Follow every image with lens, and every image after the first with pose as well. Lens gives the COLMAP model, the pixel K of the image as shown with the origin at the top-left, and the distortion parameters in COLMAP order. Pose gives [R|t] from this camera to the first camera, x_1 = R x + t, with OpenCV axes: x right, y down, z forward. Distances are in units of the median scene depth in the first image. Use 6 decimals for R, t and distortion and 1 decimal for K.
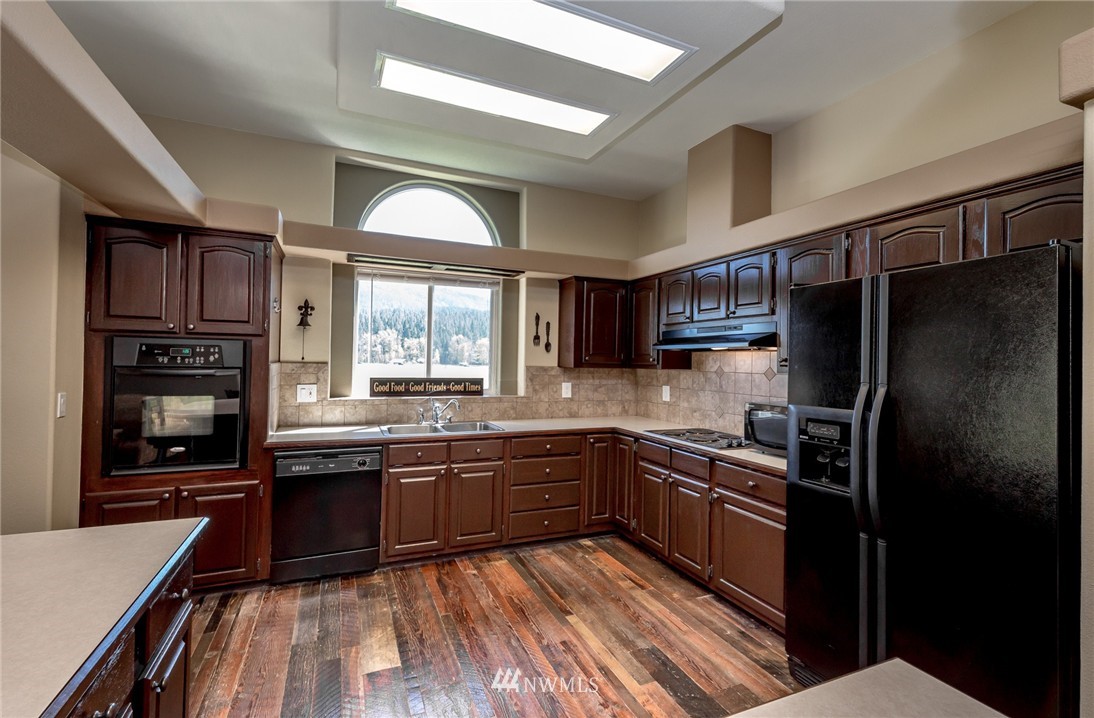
lens RADIAL K [[487.1, 0, 545.4], [0, 487.1, 357.3], [0, 0, 1]] dist [0.000431, -0.004850]
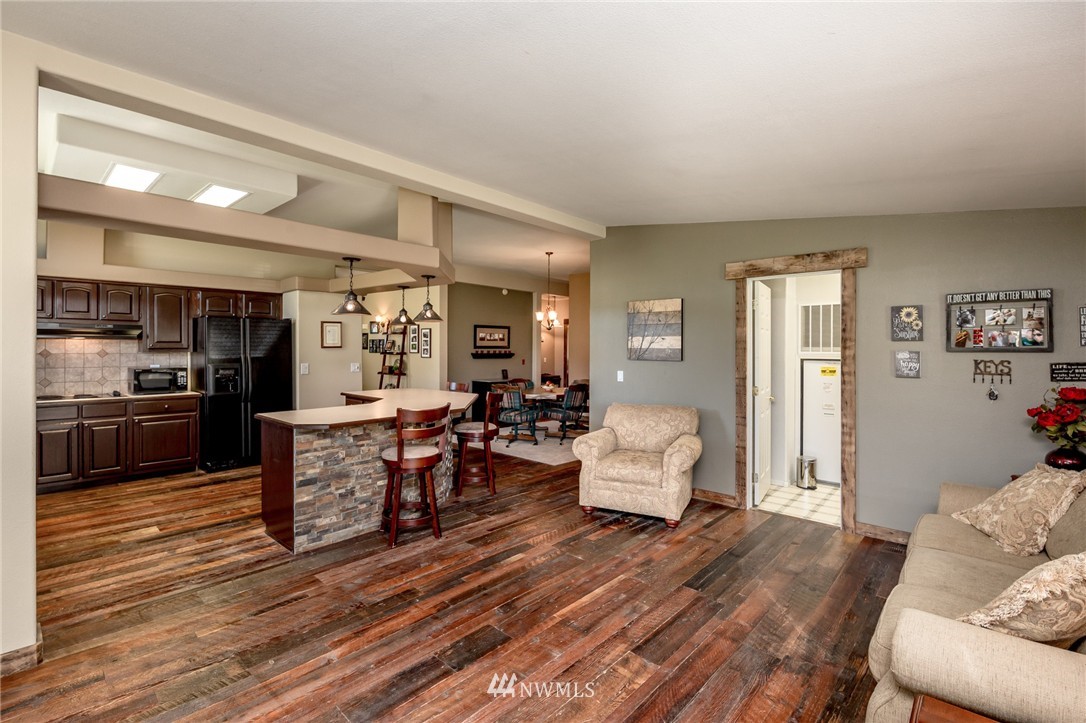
lens RADIAL K [[483.5, 0, 536.5], [0, 483.5, 350.5], [0, 0, 1]] dist [0.000431, -0.004850]
pose [[-0.398361, -0.027238, 0.916824, -1.430535], [-0.018357, 0.999596, 0.021721, -0.033961], [-0.917045, -0.008177, -0.398699, 0.265883]]
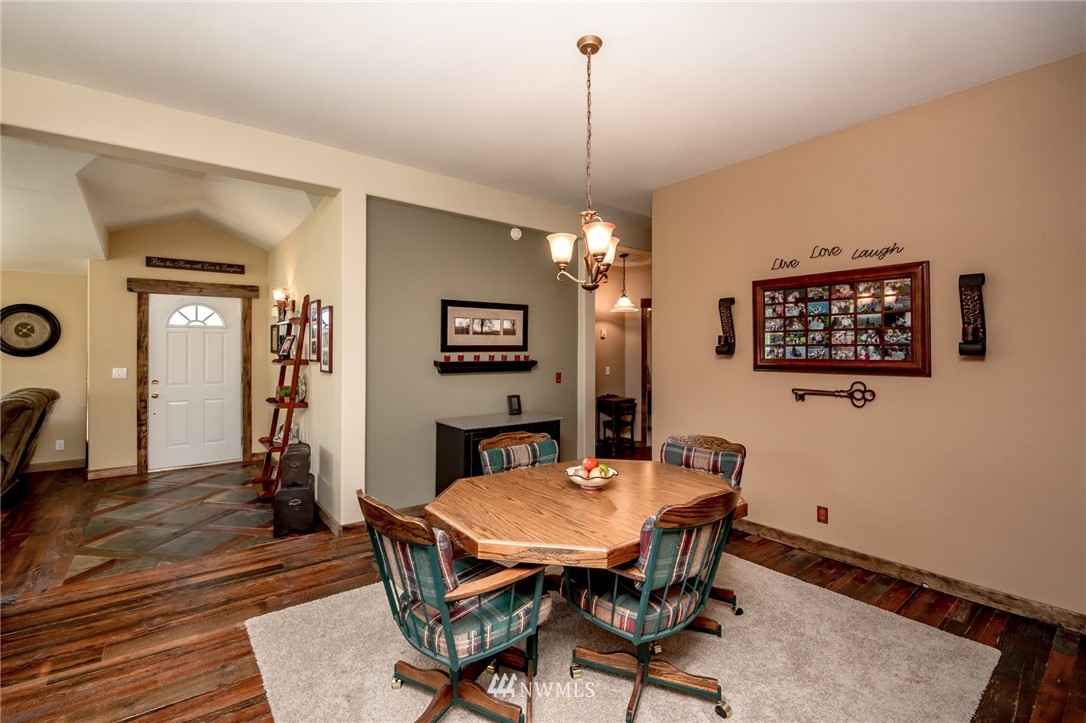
lens RADIAL K [[476.1, 0, 539.2], [0, 476.1, 344.6], [0, 0, 1]] dist [0.001793, -0.010035]
pose [[-0.251510, -0.010857, 0.967794, -0.155925], [-0.010720, 0.999907, 0.008431, -0.011444], [-0.967795, -0.008254, -0.251603, -0.378958]]
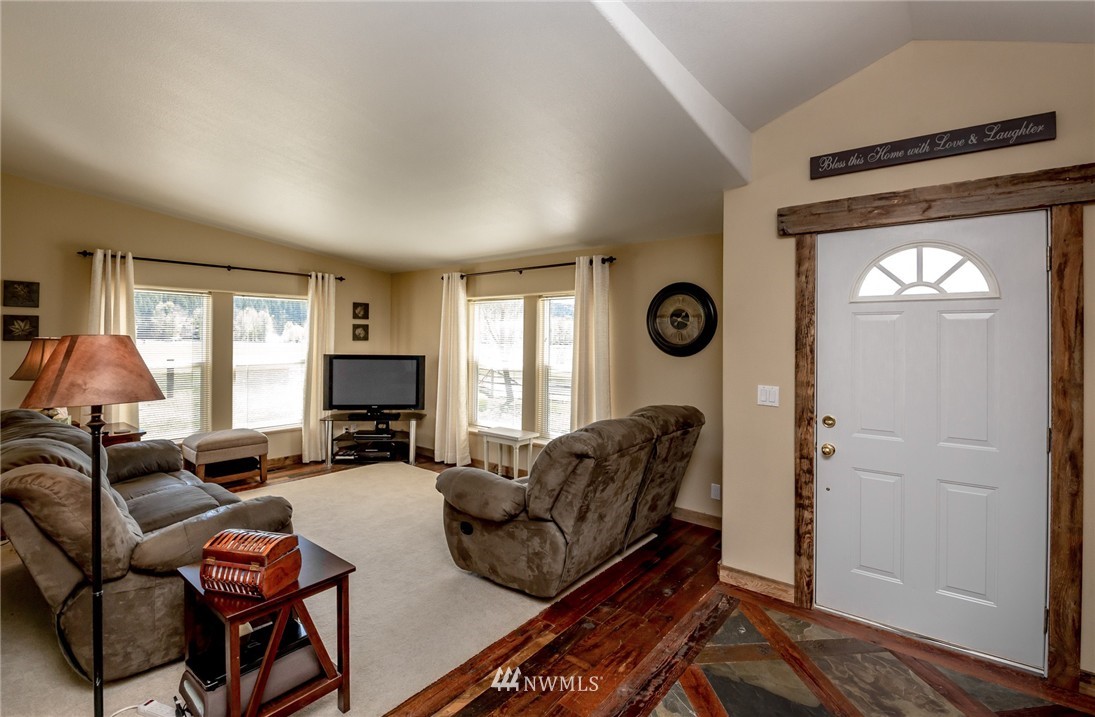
lens RADIAL K [[489.7, 0, 550.7], [0, 489.7, 331.8], [0, 0, 1]] dist [-0.012215, -0.002491]
pose [[0.885950, -0.004386, 0.463760, 0.893124], [0.002170, 0.999984, 0.005311, -0.005364], [-0.463776, -0.003699, 0.885945, -0.032737]]
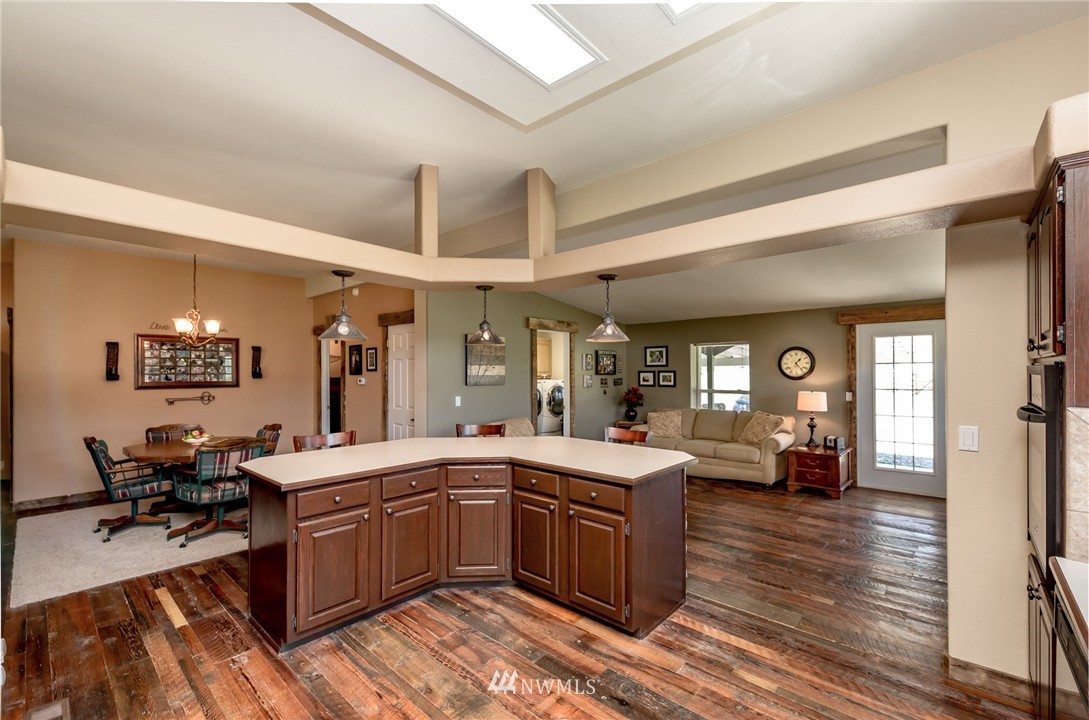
lens RADIAL K [[477.4, 0, 555.5], [0, 477.4, 369.4], [0, 0, 1]] dist [0.001793, -0.010035]
pose [[-0.904411, -0.019665, -0.426209, 0.108340], [-0.013093, 0.999746, -0.018343, -0.011123], [0.426462, -0.011009, -0.904439, 0.964012]]
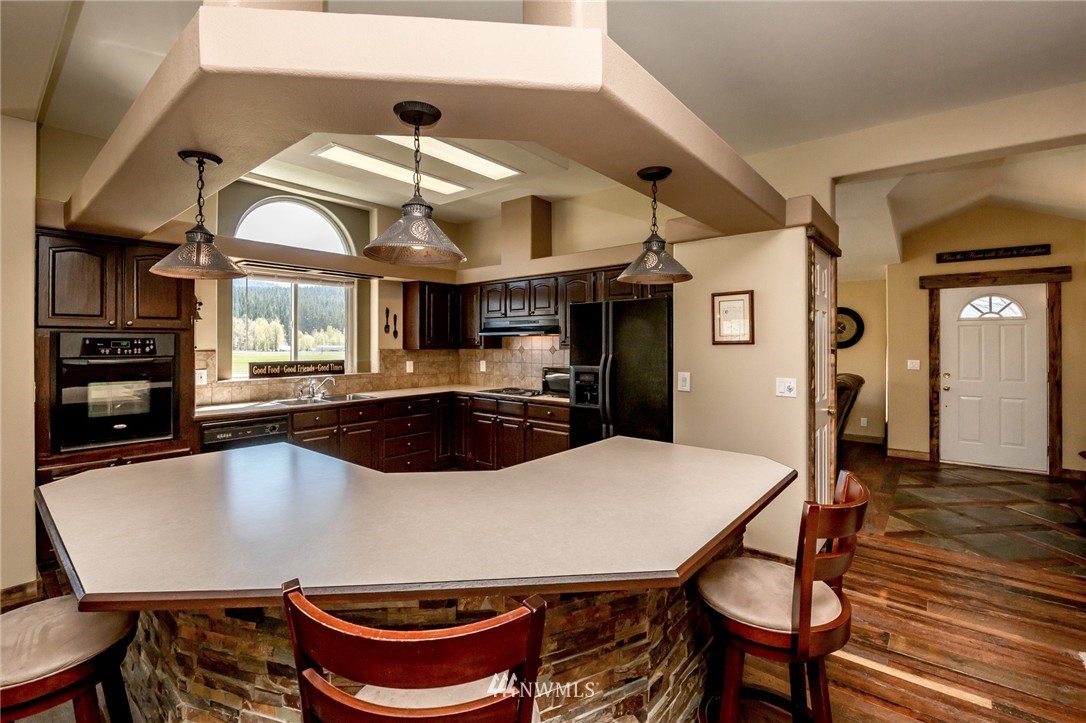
lens RADIAL K [[476.1, 0, 544.8], [0, 476.1, 340.8], [0, 0, 1]] dist [0.001793, -0.010035]
pose [[0.890297, -0.017085, 0.455061, -0.252938], [0.013842, 0.999850, 0.010458, -0.012490], [-0.455171, -0.003012, 0.890399, -0.356741]]
